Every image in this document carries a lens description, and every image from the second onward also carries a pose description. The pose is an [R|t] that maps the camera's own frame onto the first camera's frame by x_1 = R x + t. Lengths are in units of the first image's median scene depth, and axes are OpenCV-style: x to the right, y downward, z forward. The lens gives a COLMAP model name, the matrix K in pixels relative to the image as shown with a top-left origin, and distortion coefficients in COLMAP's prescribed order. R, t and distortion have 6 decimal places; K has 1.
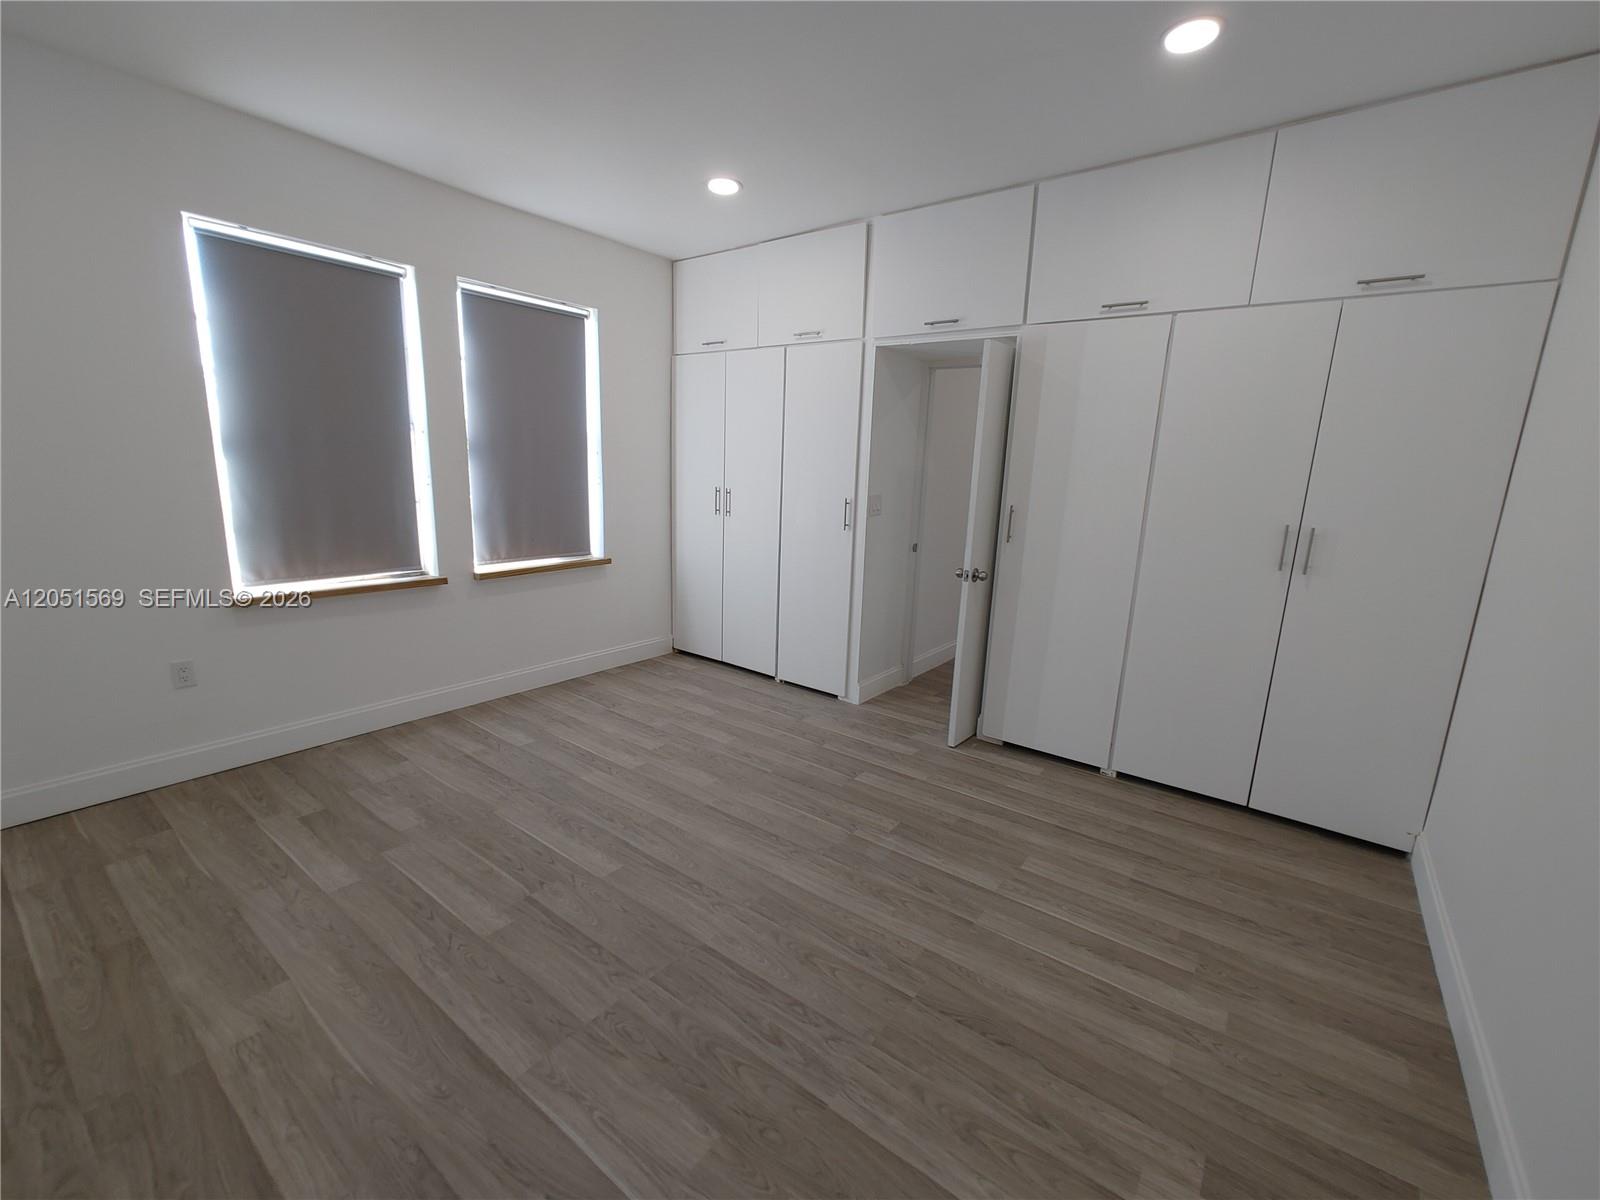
lens RADIAL K [[692.6, 0, 808.8], [0, 692.6, 604.3], [0, 0, 1]] dist [0.000102, 0.000538]
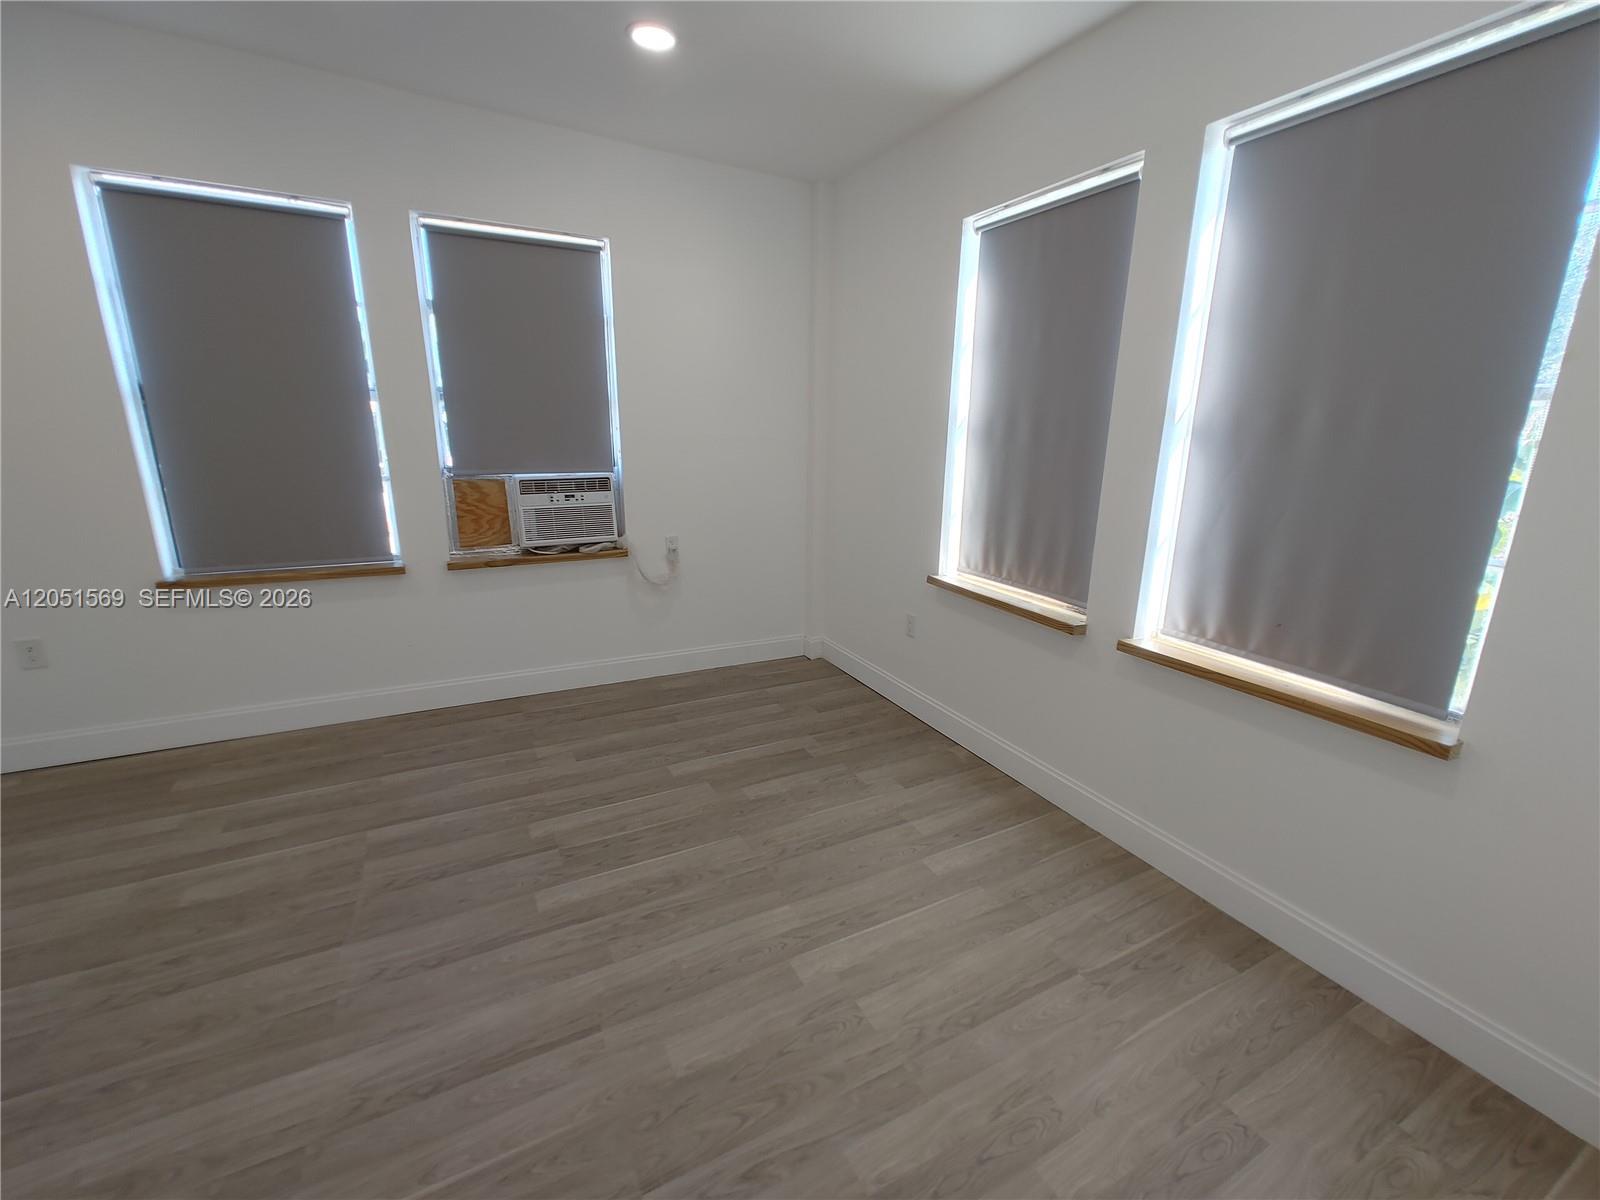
lens RADIAL K [[681.2, 0, 822.2], [0, 681.2, 597.1], [0, 0, 1]] dist [0.001998, 0.000792]
pose [[-0.431605, 0.178352, -0.884255, 0.227260], [-0.216473, 0.931137, 0.293468, -0.273054], [0.875703, 0.318080, -0.363275, 1.322515]]
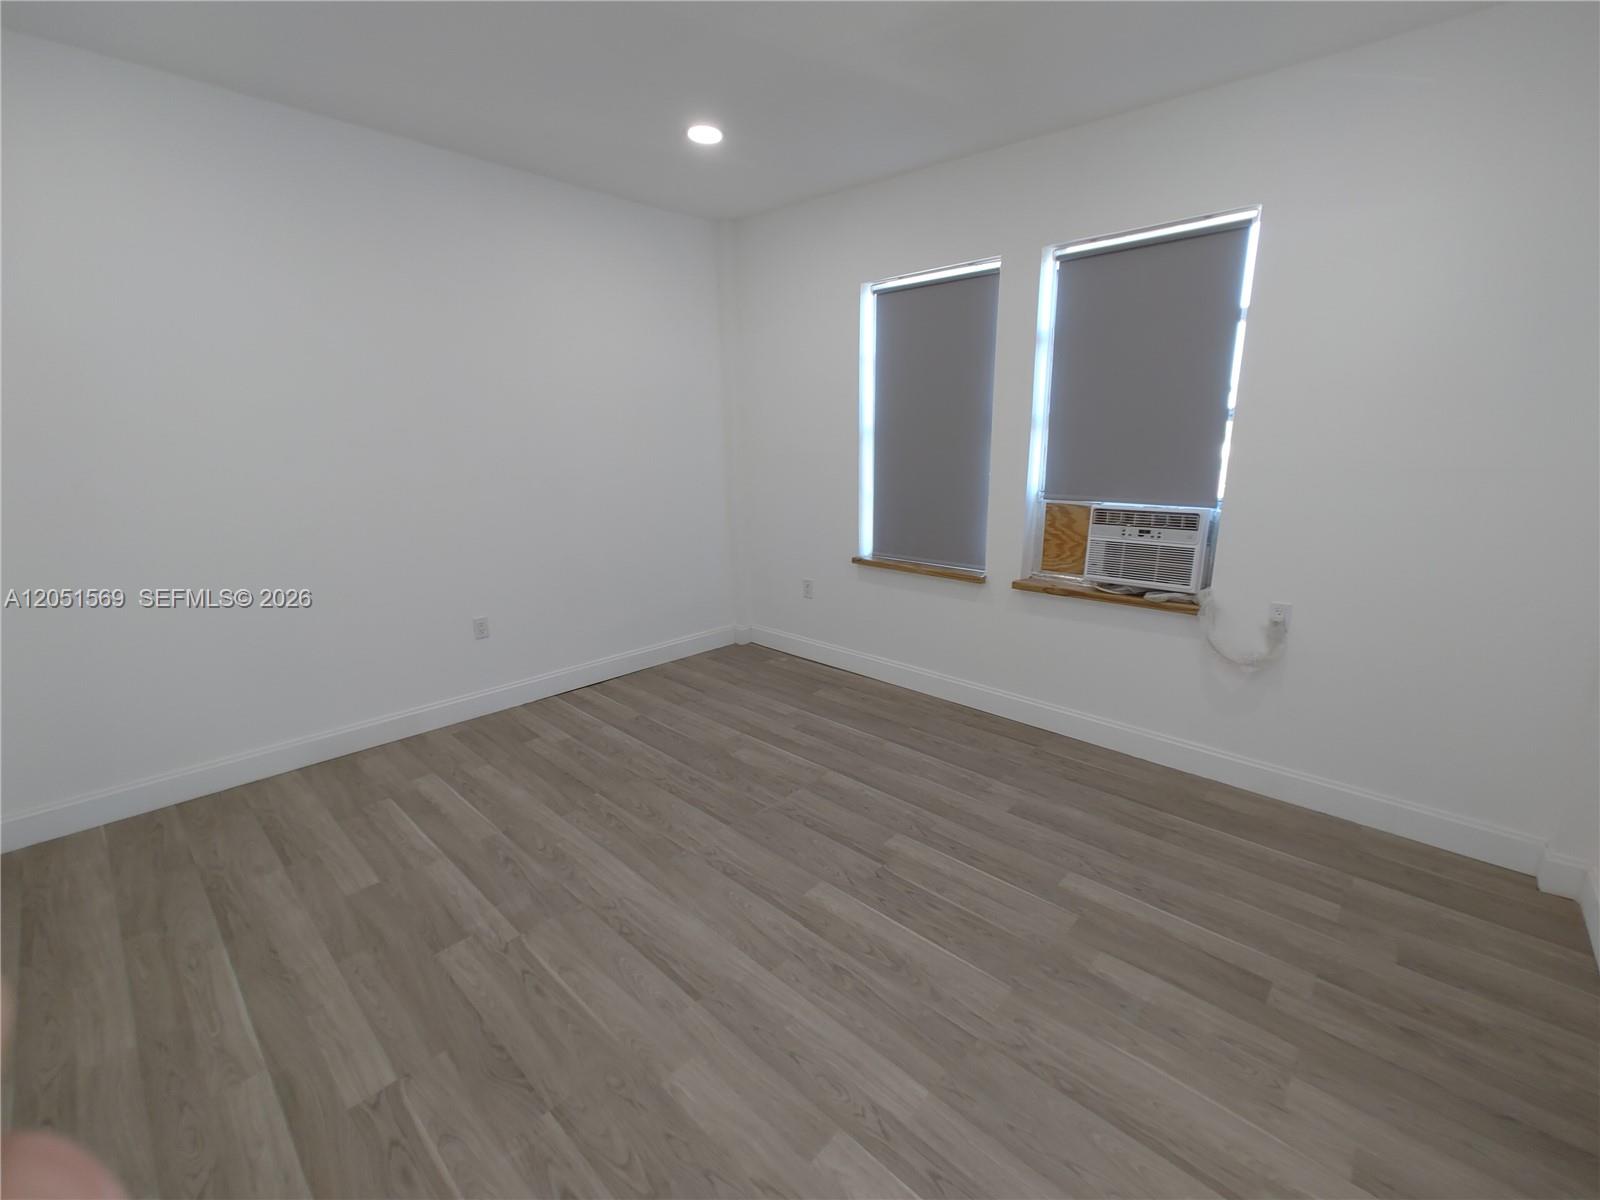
lens RADIAL K [[686.2, 0, 805.1], [0, 686.2, 581.2], [0, 0, 1]] dist [0.000069, 0.000312]
pose [[-0.992738, -0.059622, 0.104484, -0.302258], [-0.013278, 0.917539, 0.397423, -0.328830], [-0.119563, 0.393150, -0.911668, 1.483313]]
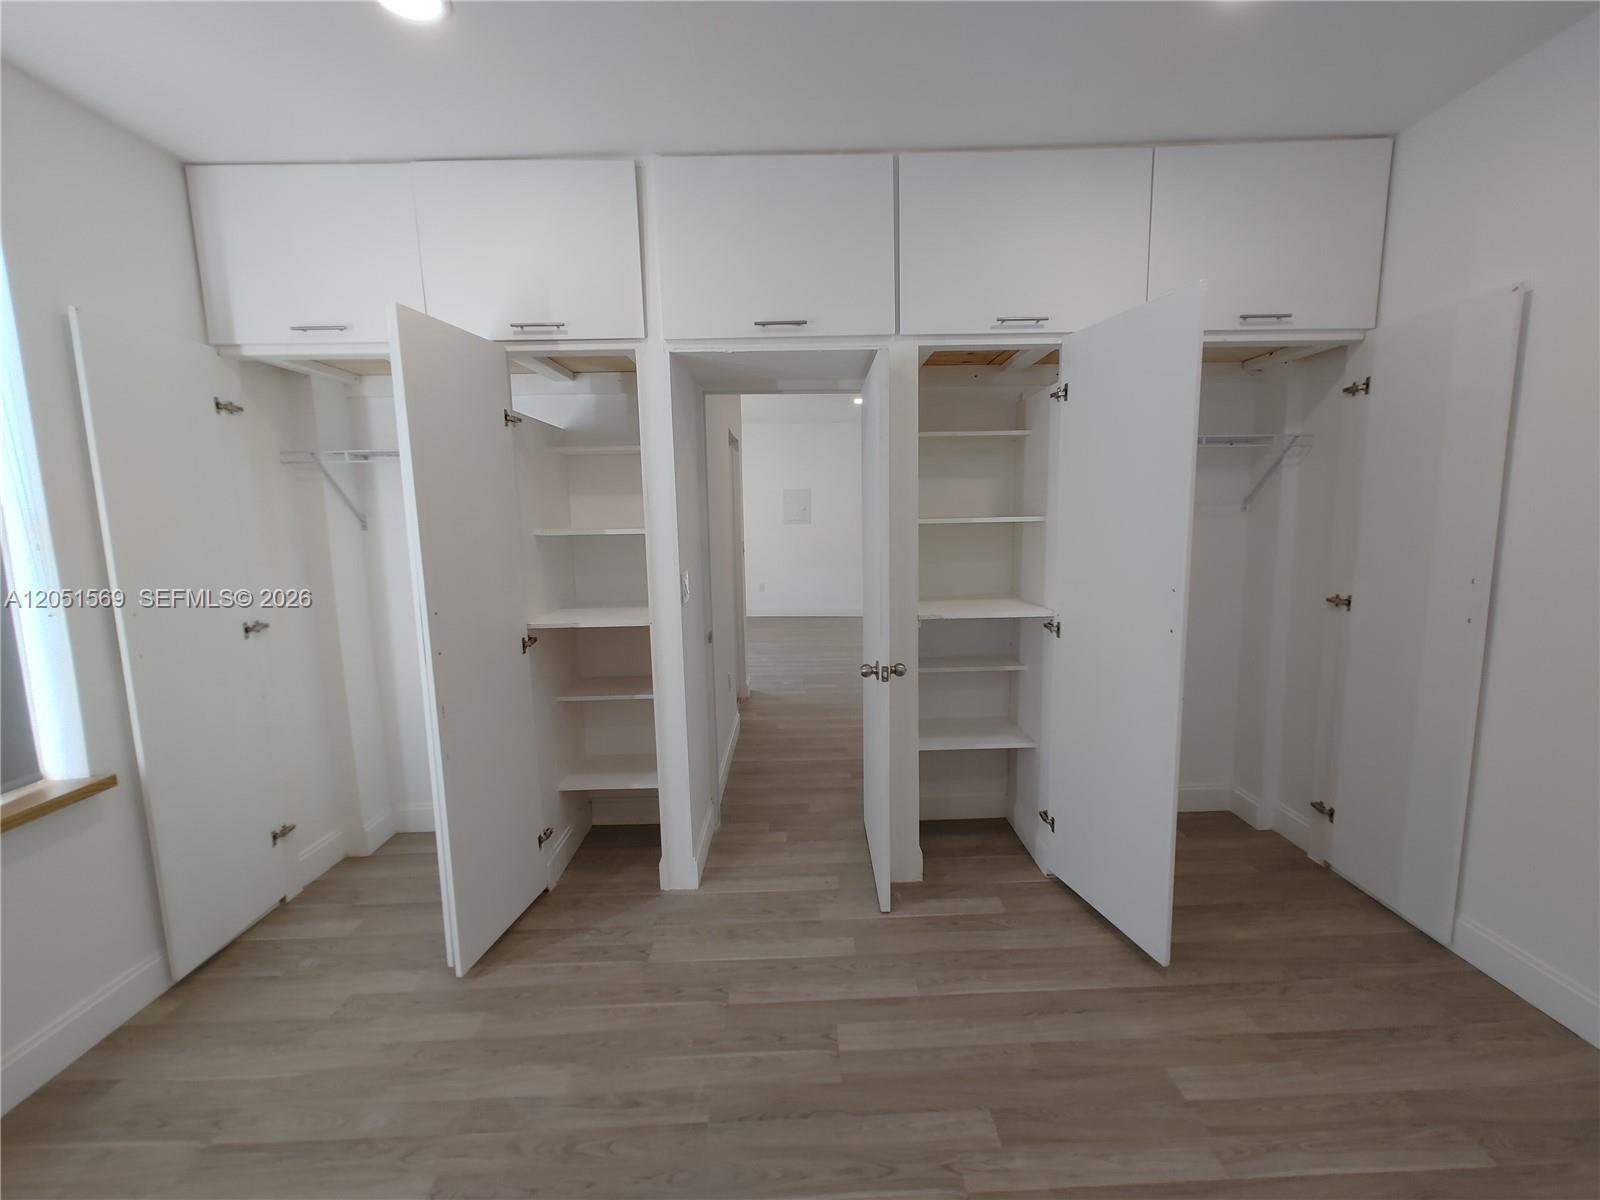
lens RADIAL K [[686.2, 0, 830.8], [0, 686.2, 599.1], [0, 0, 1]] dist [0.001910, 0.000614]
pose [[0.779356, -0.134753, 0.611920, -0.291721], [0.176071, 0.984349, -0.007482, -0.149790], [-0.601335, 0.113572, 0.790884, 0.571086]]
